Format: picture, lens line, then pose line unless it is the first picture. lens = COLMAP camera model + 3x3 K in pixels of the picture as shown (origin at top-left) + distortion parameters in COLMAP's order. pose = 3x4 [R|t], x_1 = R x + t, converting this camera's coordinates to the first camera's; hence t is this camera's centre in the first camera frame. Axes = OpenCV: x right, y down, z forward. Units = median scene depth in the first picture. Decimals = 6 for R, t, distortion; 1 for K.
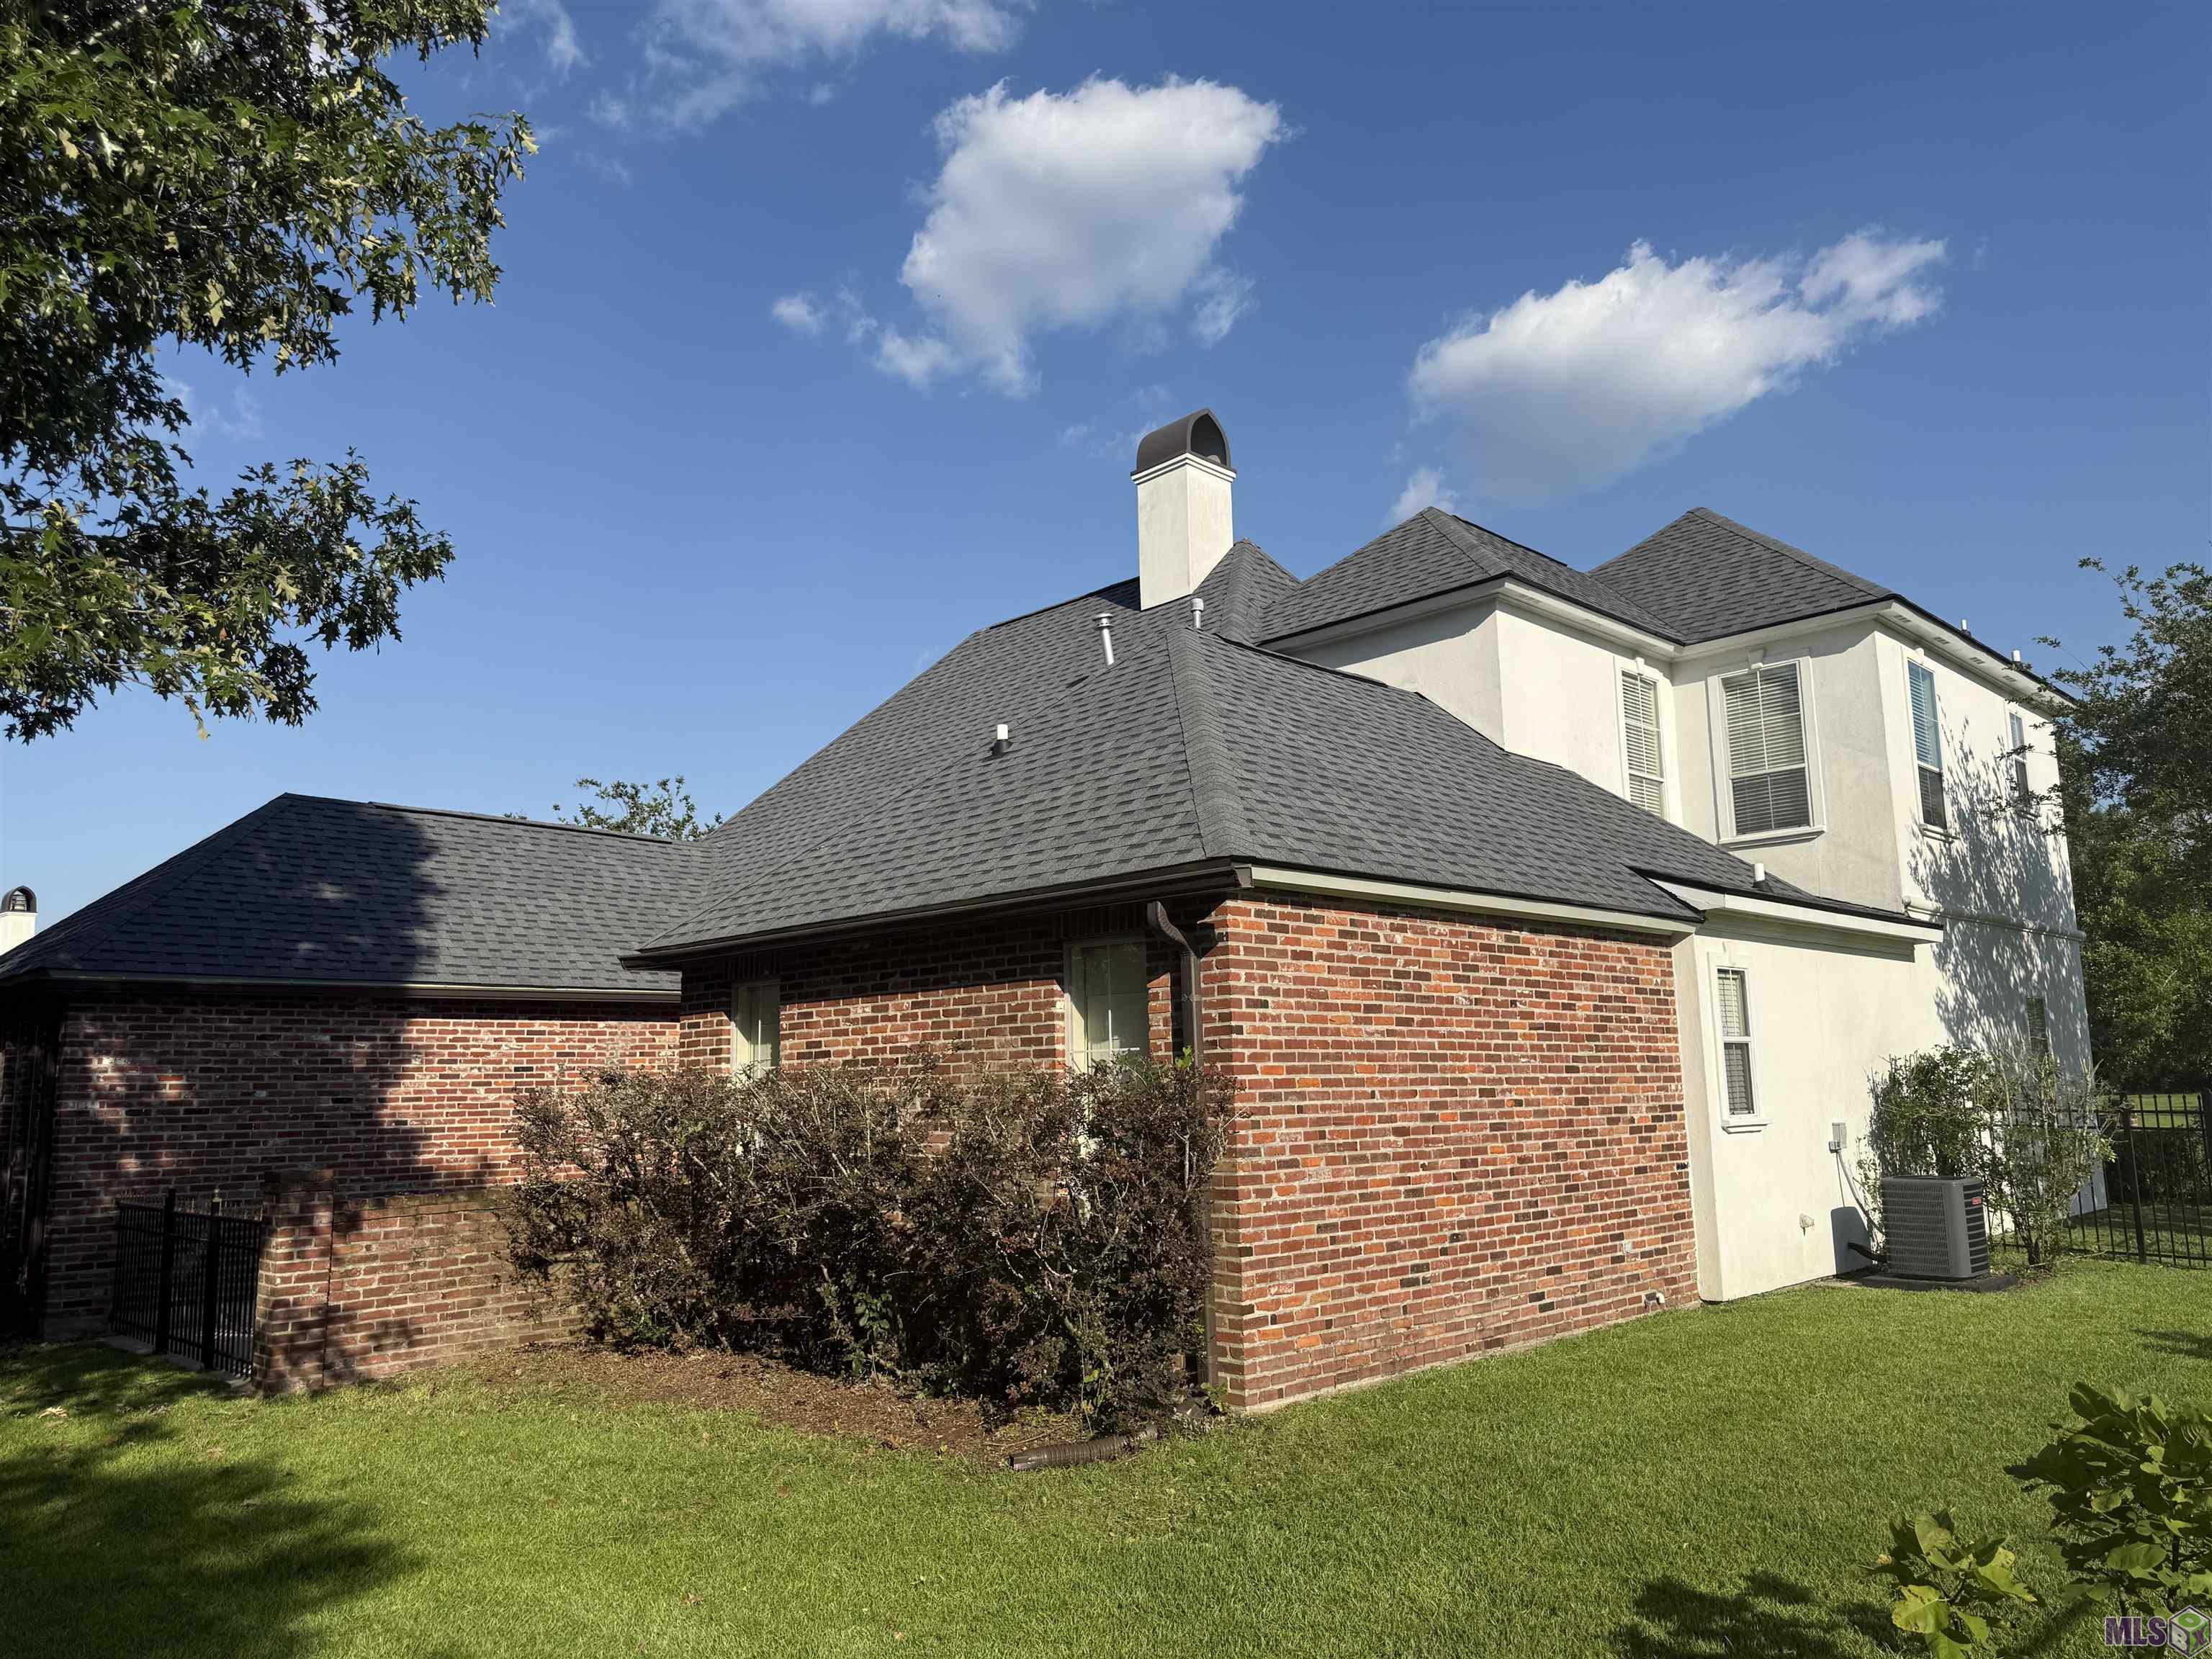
lens RADIAL K [[1535.0, 0, 1106.0], [0, 1535.0, 829.5], [0, 0, 1]] dist [0.103490, -0.166619]
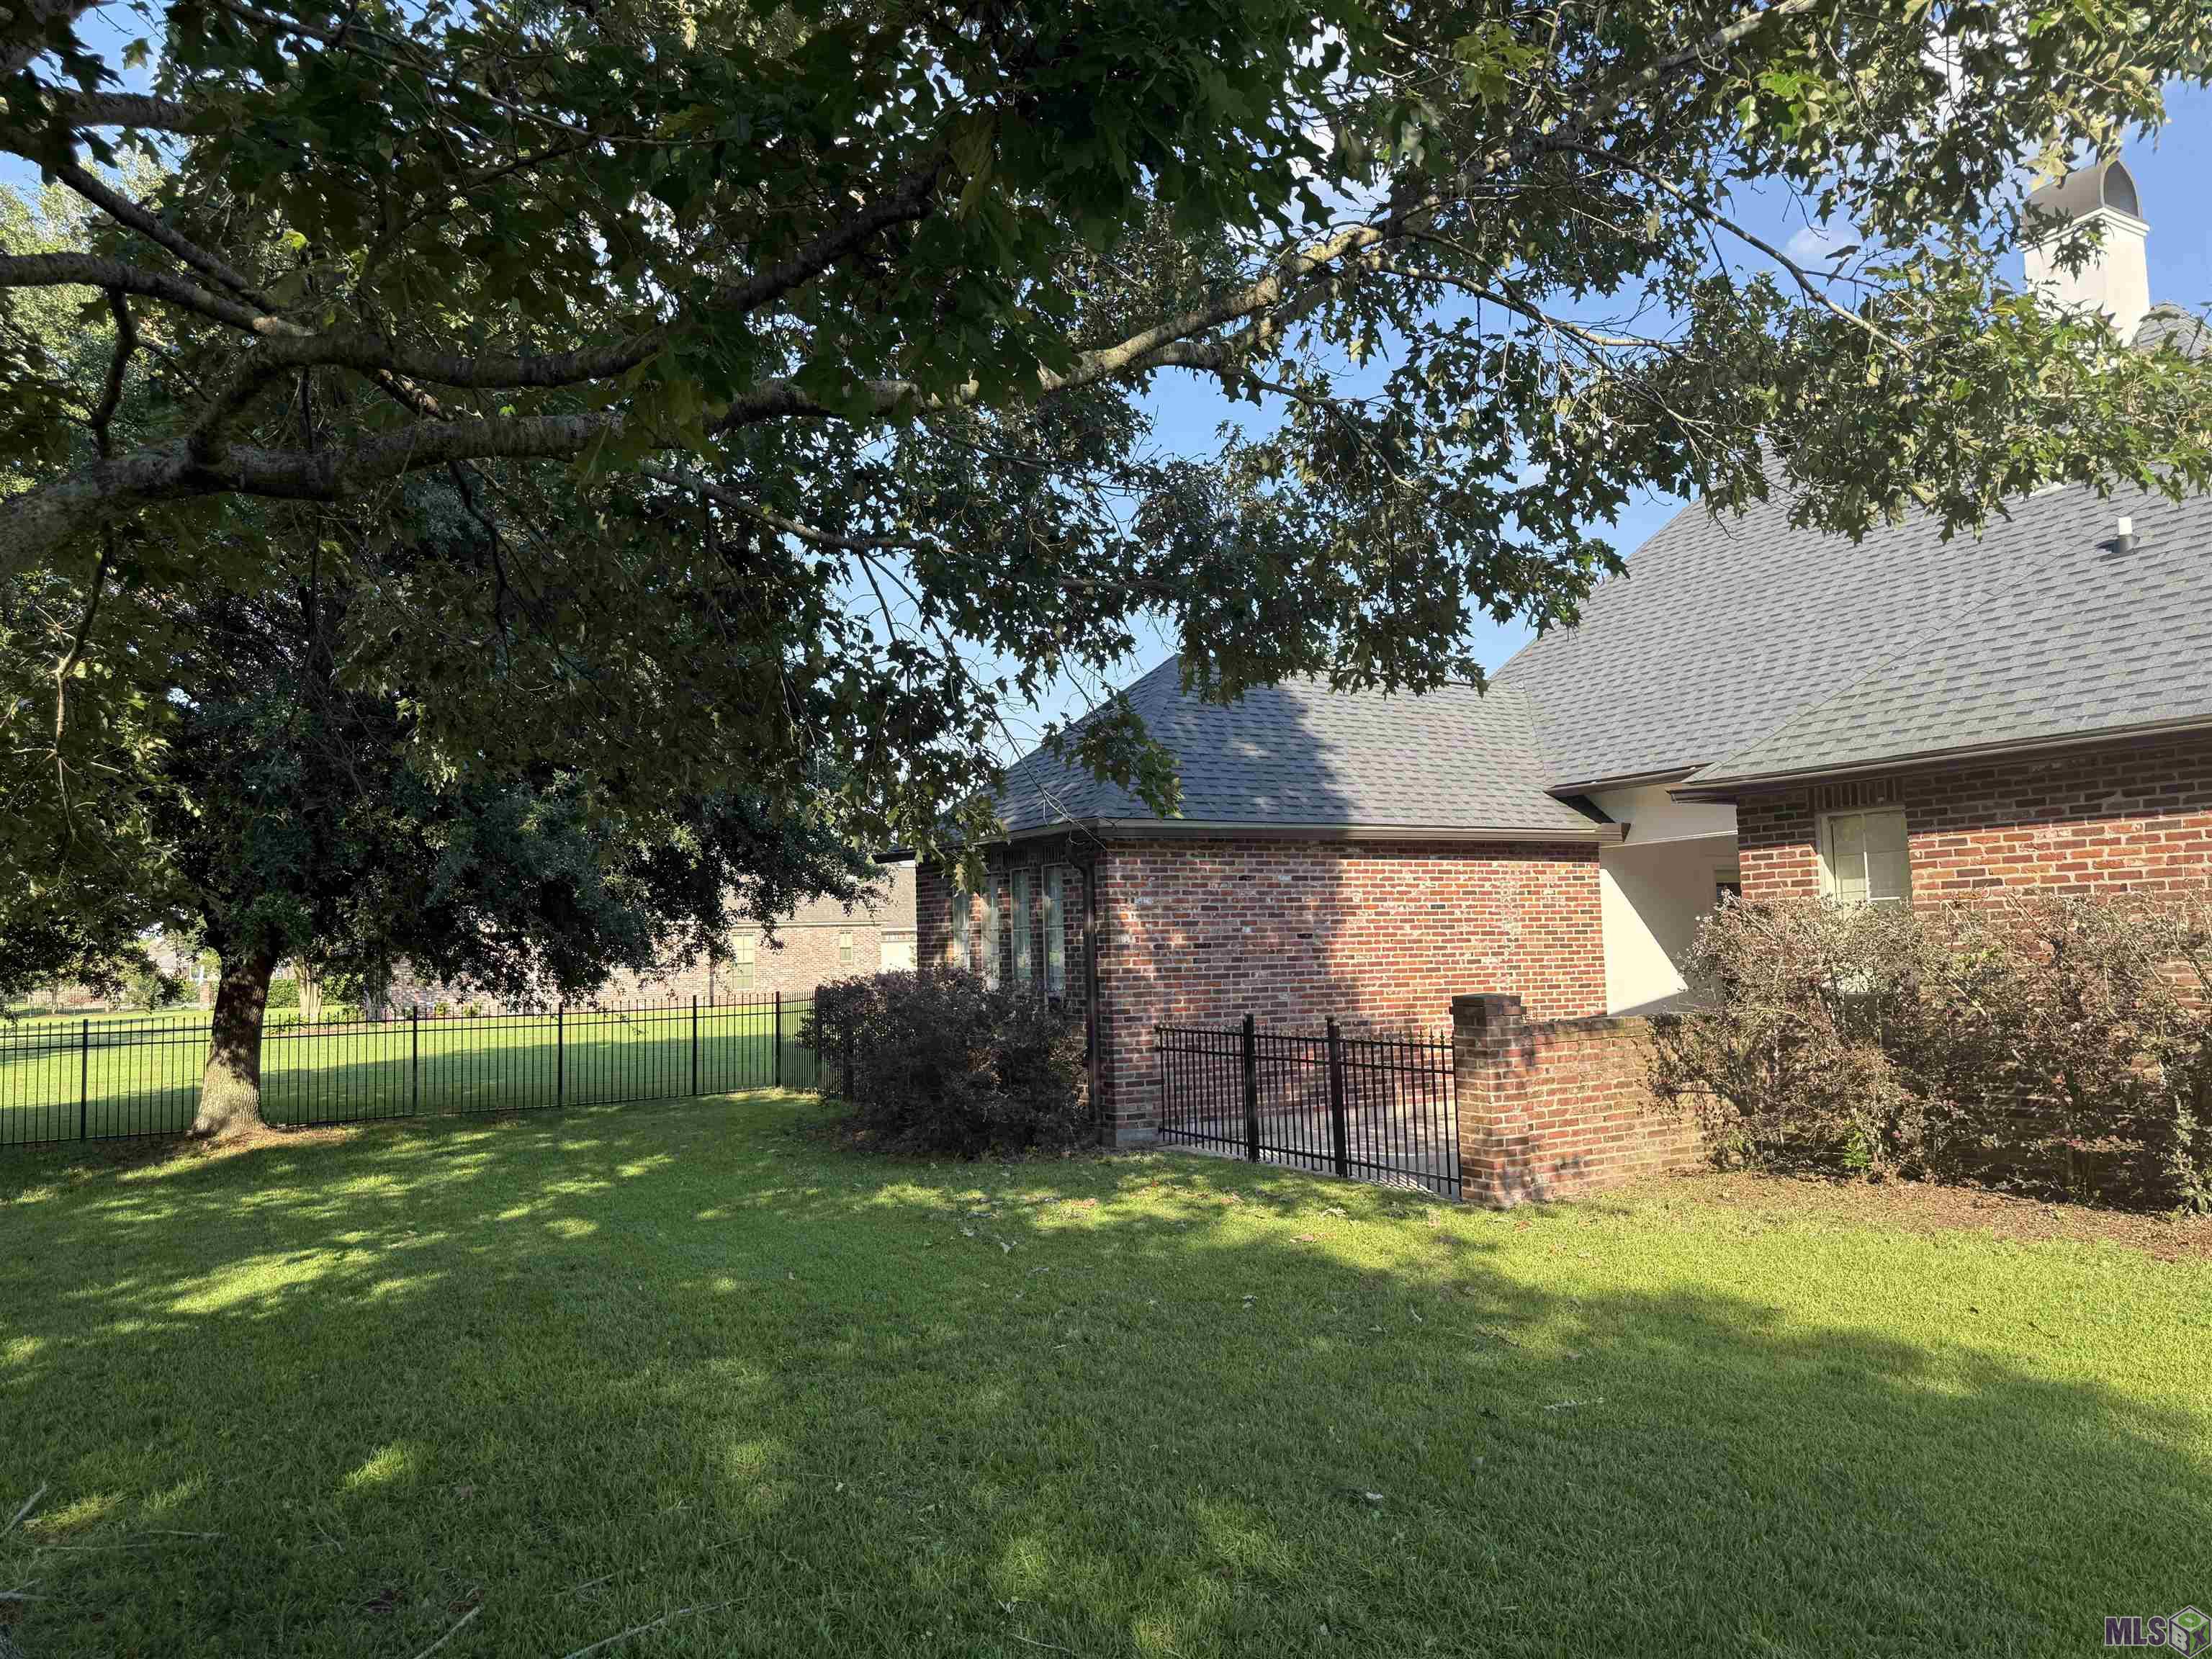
lens RADIAL K [[1499.3, 0, 1103.3], [0, 1499.3, 837.4], [0, 0, 1]] dist [0.109936, -0.224255]
pose [[0.956714, -0.025582, -0.289903, -0.392390], [0.054669, 0.994194, 0.092681, 0.003286], [0.285849, -0.104518, 0.952558, -0.024482]]
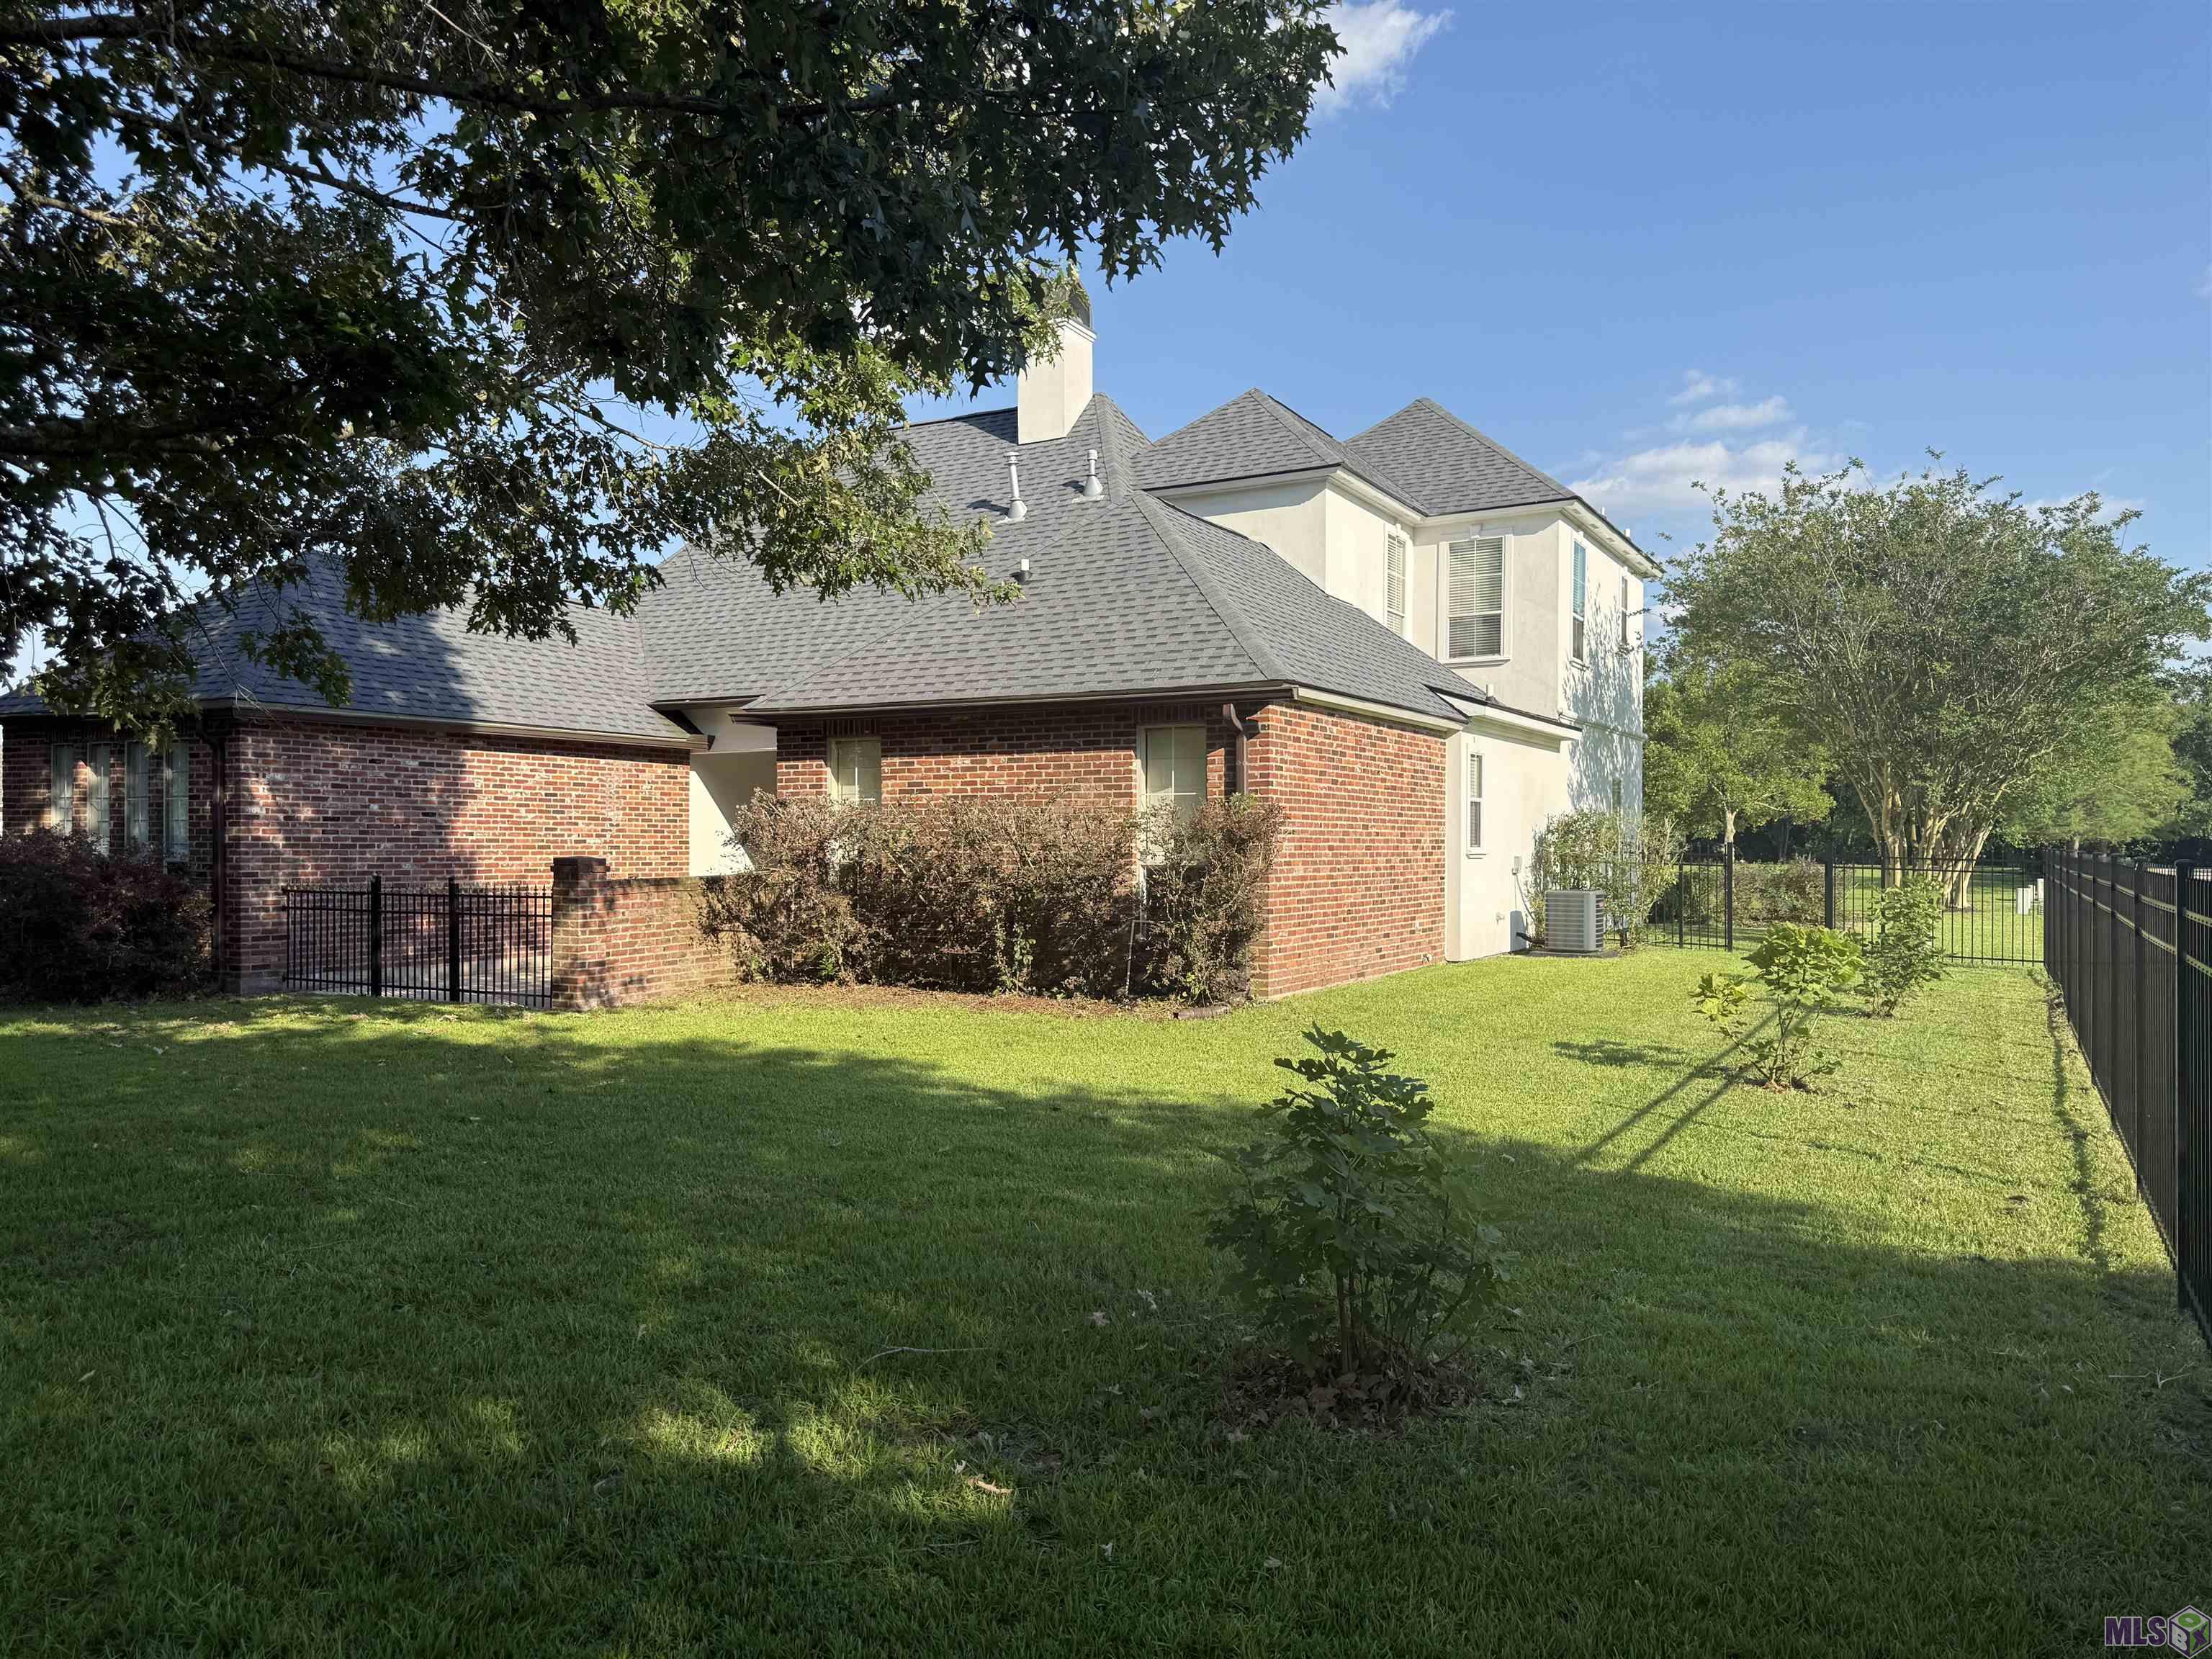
lens RADIAL K [[1499.3, 0, 1103.3], [0, 1499.3, 837.4], [0, 0, 1]] dist [0.109936, -0.224255]
pose [[0.964864, 0.024183, 0.261635, -0.352413], [-0.065838, 0.986240, 0.151641, -0.032215], [-0.254368, -0.163539, 0.953180, -0.352071]]
